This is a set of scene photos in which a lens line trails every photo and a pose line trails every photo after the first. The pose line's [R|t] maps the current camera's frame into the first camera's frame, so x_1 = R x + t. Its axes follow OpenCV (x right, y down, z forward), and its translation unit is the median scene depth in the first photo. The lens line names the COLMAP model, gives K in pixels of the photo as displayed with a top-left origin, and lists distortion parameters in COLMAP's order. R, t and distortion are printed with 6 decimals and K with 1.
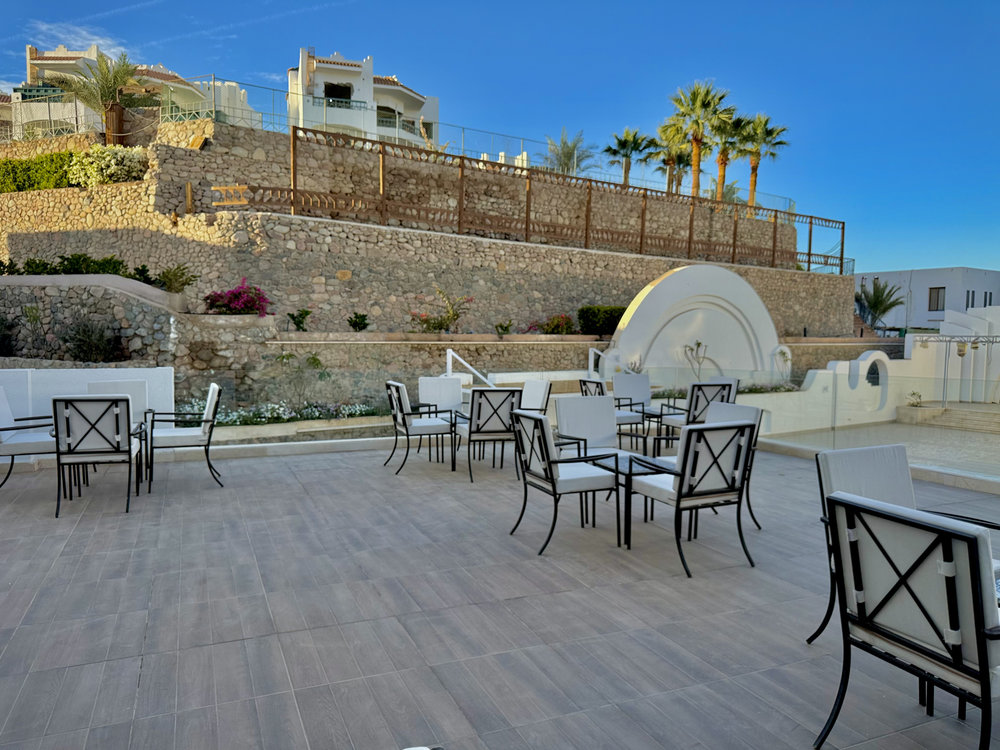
lens RADIAL K [[711.8, 0, 496.6], [0, 711.8, 376.0], [0, 0, 1]] dist [0.032294, -0.053233]
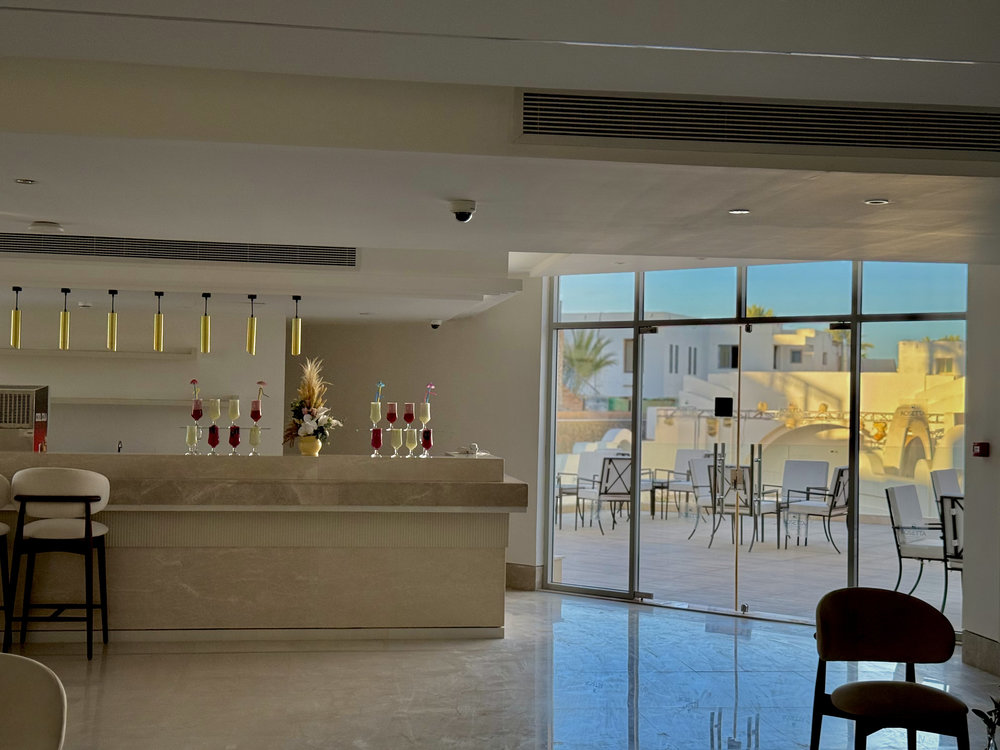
lens RADIAL K [[1390.2, 0, 500.3], [0, 1390.2, 373.9], [0, 0, 1]] dist [0.032649, 0.000000]
pose [[0.871938, 0.020067, 0.489206, -1.234917], [0.017228, 0.997284, -0.071615, 0.039628], [-0.489314, 0.070872, 0.869223, -0.899537]]
